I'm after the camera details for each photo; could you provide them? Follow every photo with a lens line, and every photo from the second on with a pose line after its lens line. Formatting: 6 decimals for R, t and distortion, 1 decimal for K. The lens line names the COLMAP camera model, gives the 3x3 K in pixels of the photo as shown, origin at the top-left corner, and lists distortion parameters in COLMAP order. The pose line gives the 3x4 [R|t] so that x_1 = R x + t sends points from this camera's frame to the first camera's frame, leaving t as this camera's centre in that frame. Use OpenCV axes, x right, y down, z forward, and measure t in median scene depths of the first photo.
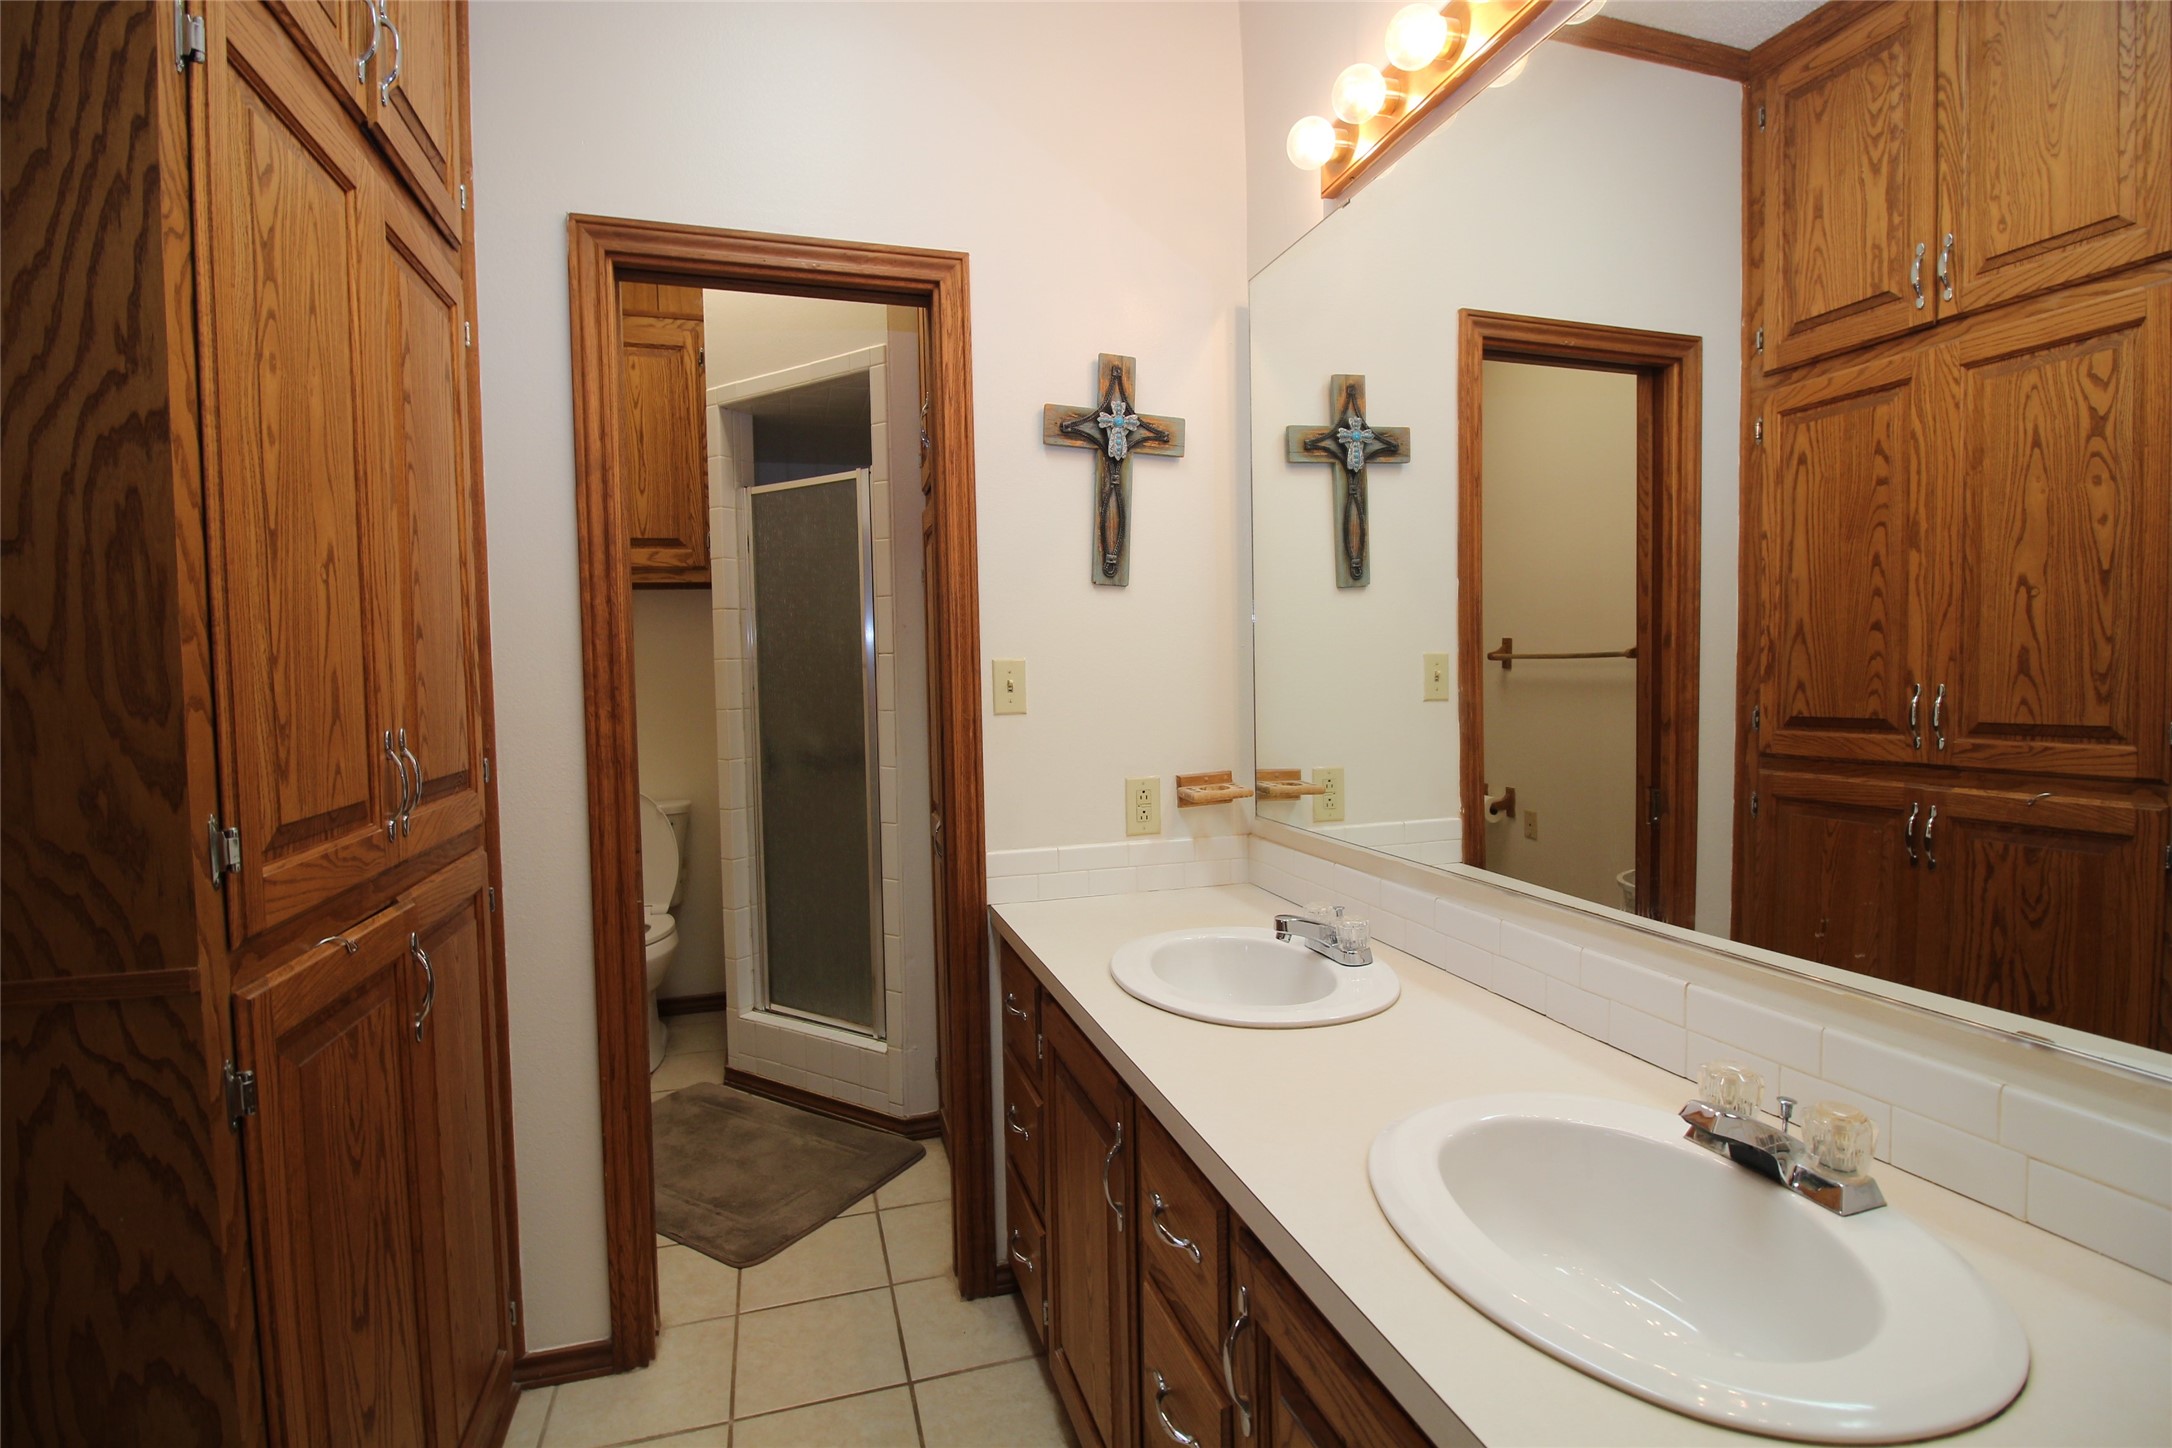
lens RADIAL K [[1018.3, 0, 1086.5], [0, 1018.3, 707.9], [0, 0, 1]] dist [0.003070, -0.016257]
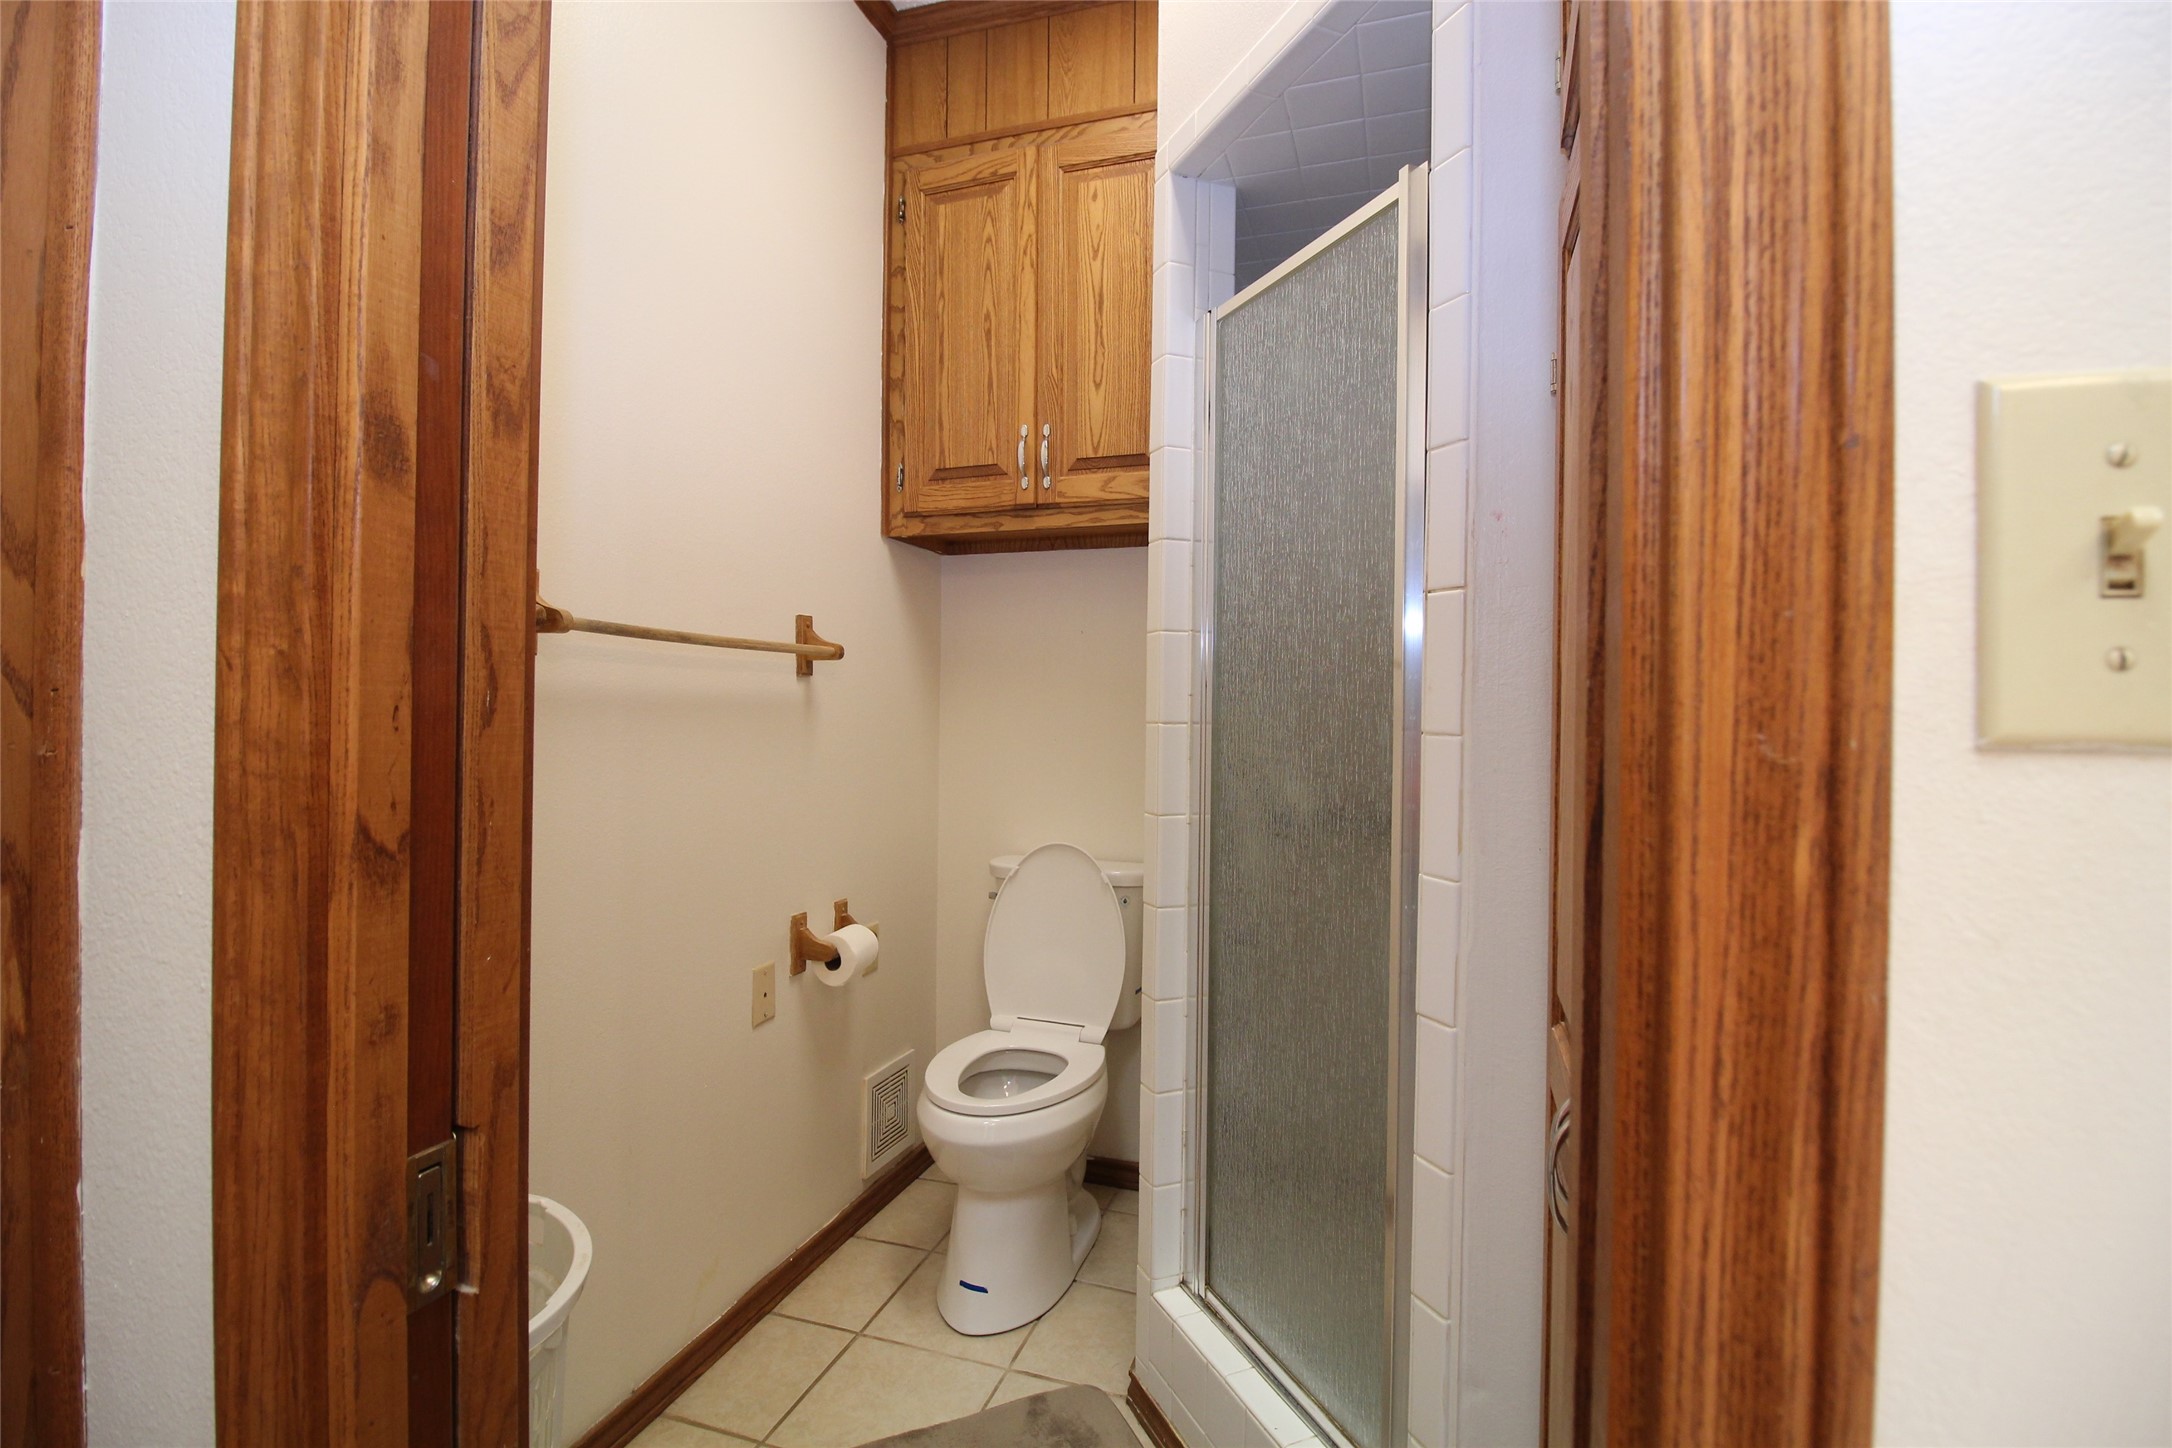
lens RADIAL K [[1018.3, 0, 1086.5], [0, 1018.3, 707.9], [0, 0, 1]] dist [0.003070, -0.016257]
pose [[0.822282, 0.031210, -0.568223, -0.078112], [-0.051573, 0.998473, -0.019789, 0.007260], [0.566738, 0.045577, 0.822636, 0.549723]]
